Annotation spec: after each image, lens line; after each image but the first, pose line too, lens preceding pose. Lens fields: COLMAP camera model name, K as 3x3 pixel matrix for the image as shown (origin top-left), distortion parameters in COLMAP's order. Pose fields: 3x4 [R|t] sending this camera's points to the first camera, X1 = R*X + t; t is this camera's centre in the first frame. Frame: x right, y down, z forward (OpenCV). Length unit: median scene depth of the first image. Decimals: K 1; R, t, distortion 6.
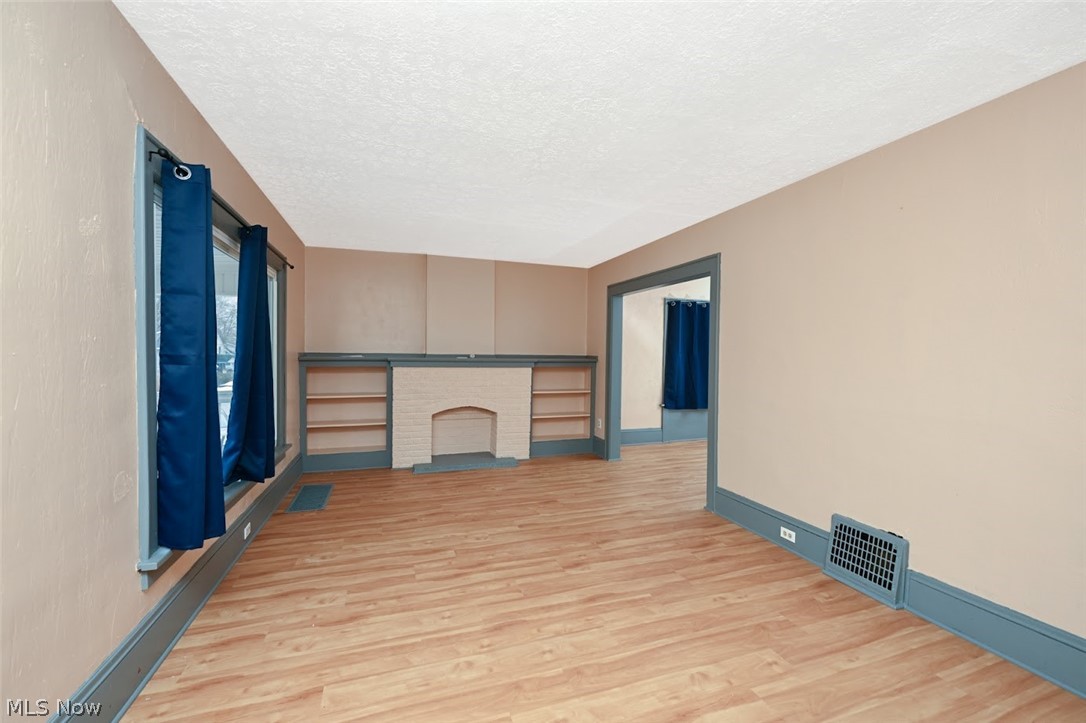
lens RADIAL K [[440.1, 0, 538.9], [0, 440.1, 362.9], [0, 0, 1]] dist [-0.000854, -0.000011]
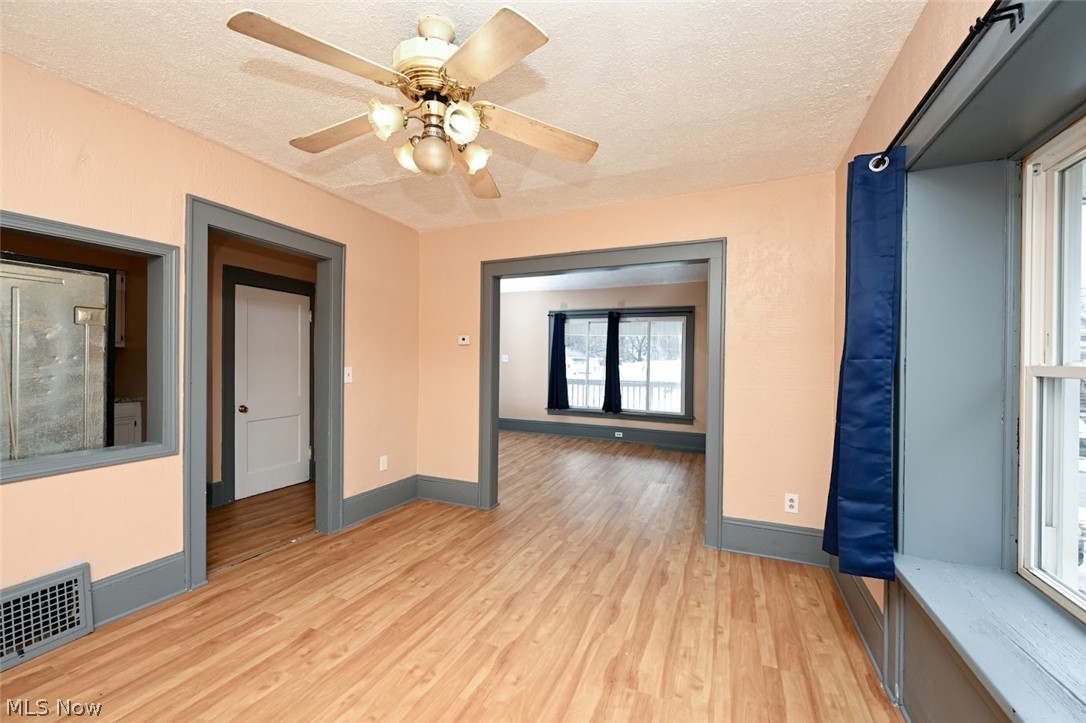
lens RADIAL K [[433.2, 0, 543.0], [0, 433.2, 361.5], [0, 0, 1]] dist [-0.001629, -0.000116]
pose [[-0.672778, -0.016640, -0.739657, 1.254034], [-0.034693, 0.999357, 0.009074, -0.027295], [0.739031, 0.031766, -0.672922, 2.051310]]
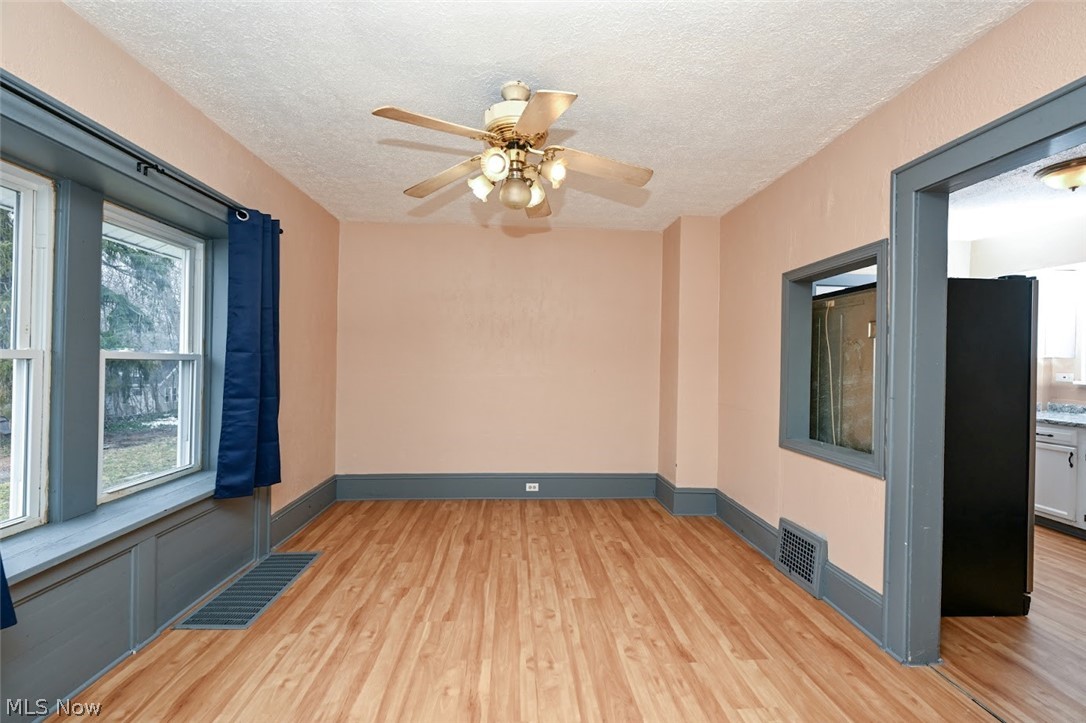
lens RADIAL K [[433.2, 0, 543.0], [0, 433.2, 361.5], [0, 0, 1]] dist [-0.001629, -0.000116]
pose [[0.263676, -0.007399, 0.964583, 0.410976], [0.006074, 0.999963, 0.006010, -0.020915], [-0.964592, 0.004274, 0.263712, 1.431797]]
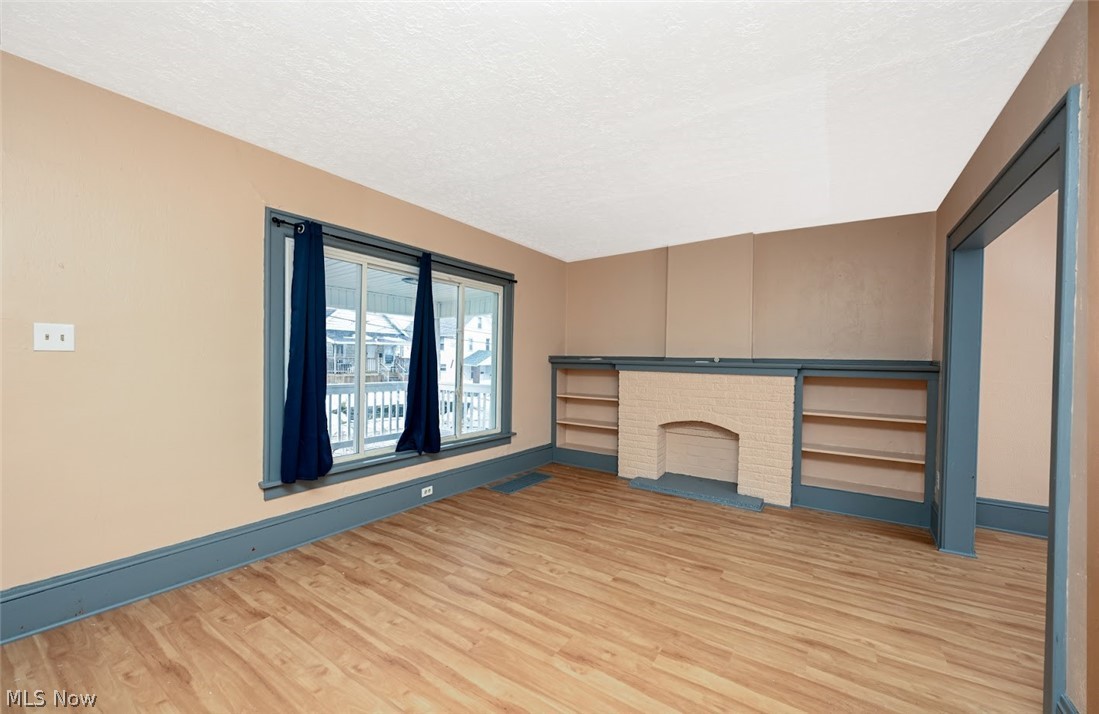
lens RADIAL K [[431.8, 0, 544.6], [0, 431.8, 361.1], [0, 0, 1]] dist [-0.000460, 0.000054]
pose [[0.597338, 0.005470, -0.801971, 0.491490], [-0.026083, 0.999580, -0.012610, 0.007816], [0.801565, 0.028451, 0.597230, 0.457938]]
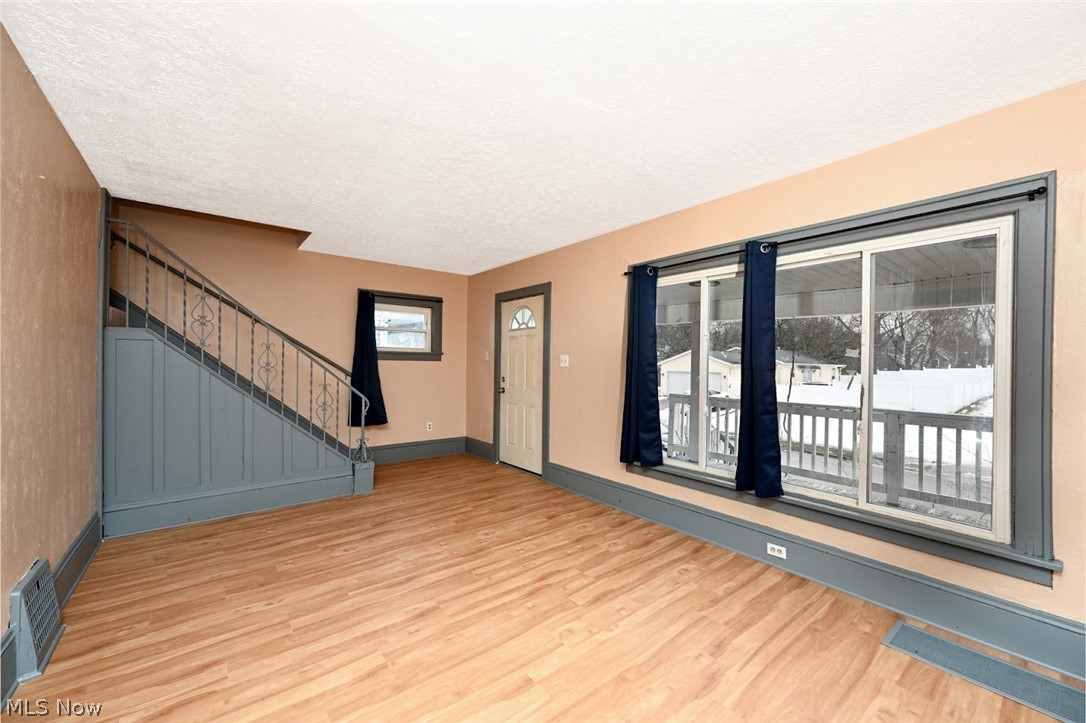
lens RADIAL K [[424.6, 0, 539.7], [0, 424.6, 365.9], [0, 0, 1]] dist [-0.001768, 0.000028]
pose [[-0.944410, -0.022206, -0.328018, 0.125191], [-0.029601, 0.999407, 0.017567, -0.021394], [0.327433, 0.026300, -0.944508, 1.518950]]
